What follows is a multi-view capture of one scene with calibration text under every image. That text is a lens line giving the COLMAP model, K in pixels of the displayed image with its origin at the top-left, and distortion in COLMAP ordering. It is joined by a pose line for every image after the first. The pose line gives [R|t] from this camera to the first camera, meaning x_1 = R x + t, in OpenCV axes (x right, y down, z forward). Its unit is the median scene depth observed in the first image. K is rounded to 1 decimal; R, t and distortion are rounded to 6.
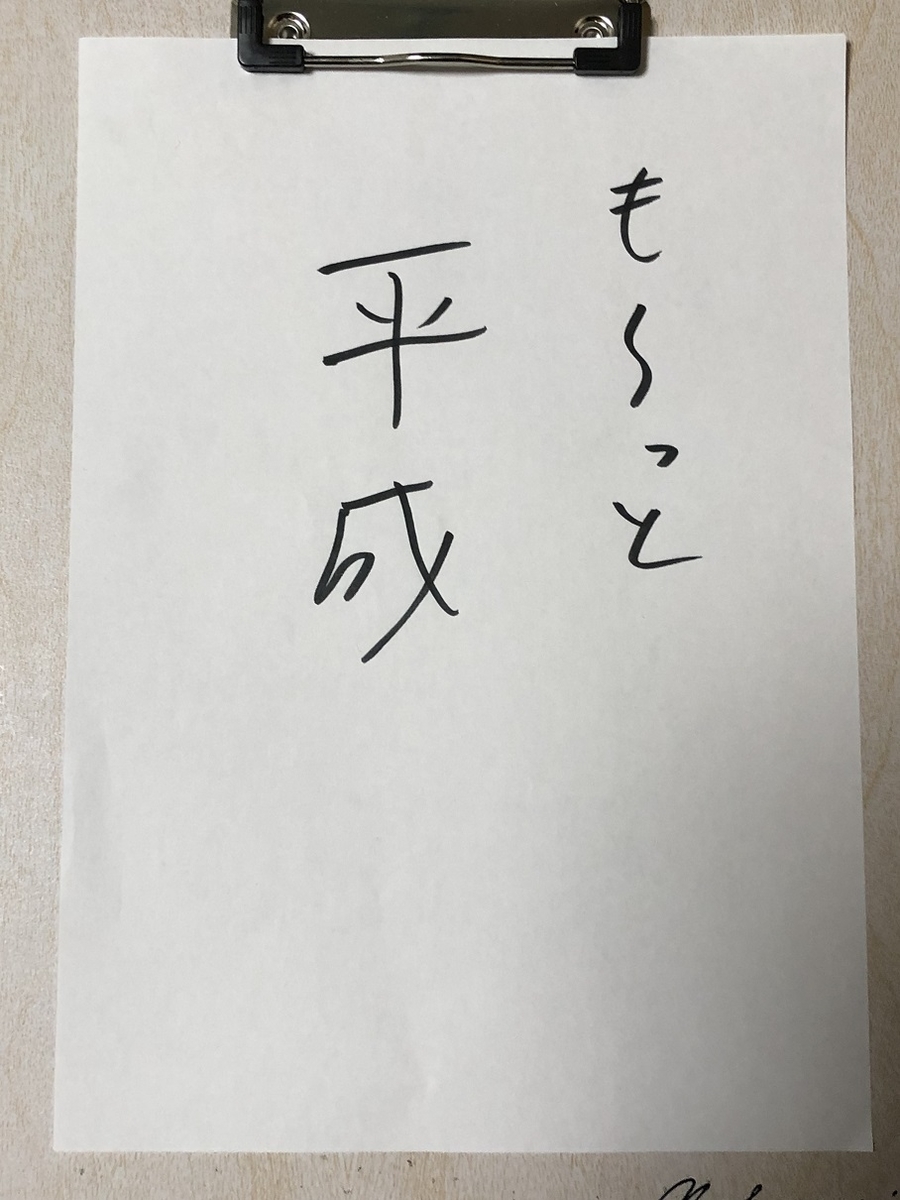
lens RADIAL K [[1488.9, 0, 460.7], [0, 1488.9, 600.0], [0, 0, 1]] dist [-0.056391, 0.000000]
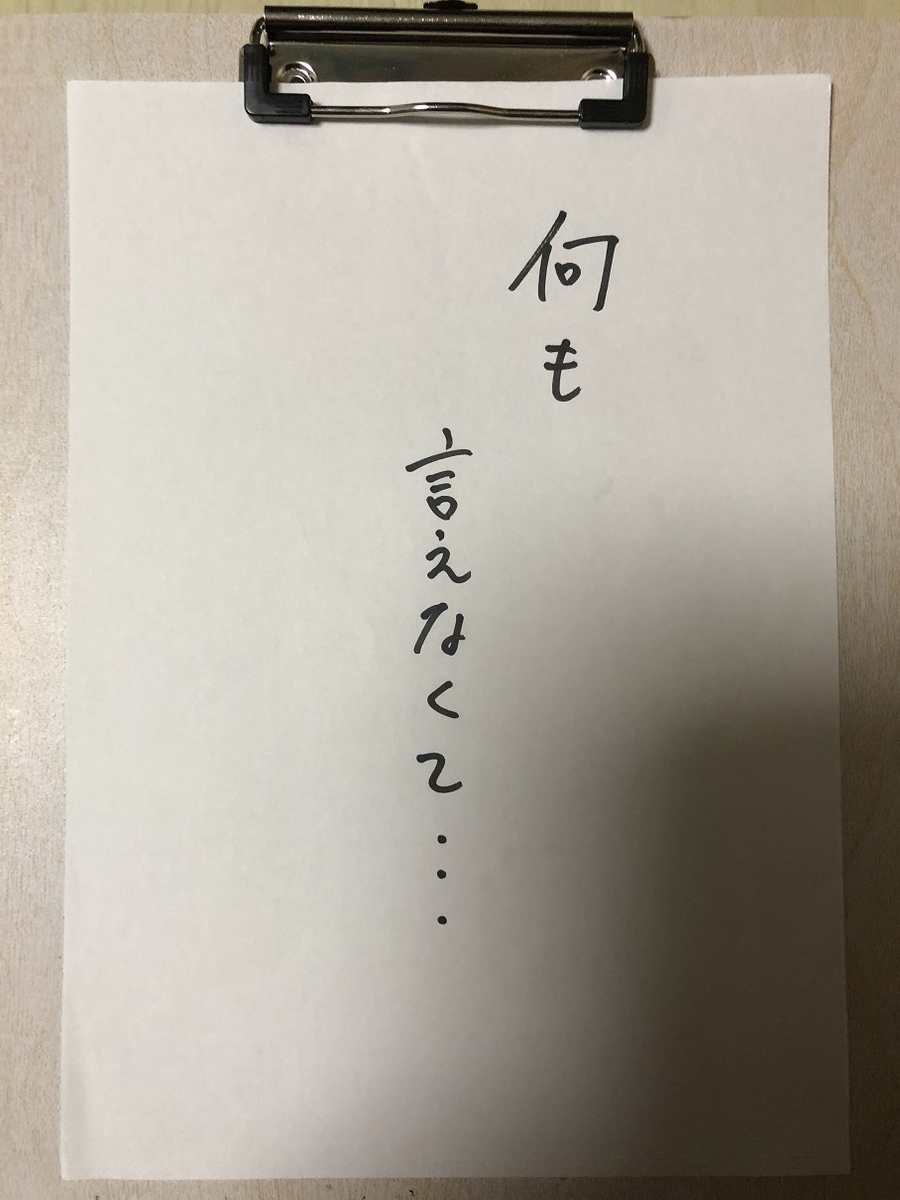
lens RADIAL K [[983.1, 0, 445.9], [0, 983.1, 601.0], [0, 0, 1]] dist [-0.049743, 0.039242]
pose [[0.999981, 0.006233, 0.000231, -0.012540], [-0.006236, 0.998605, 0.052436, -0.067698], [0.000096, -0.052437, 0.998624, 0.324361]]
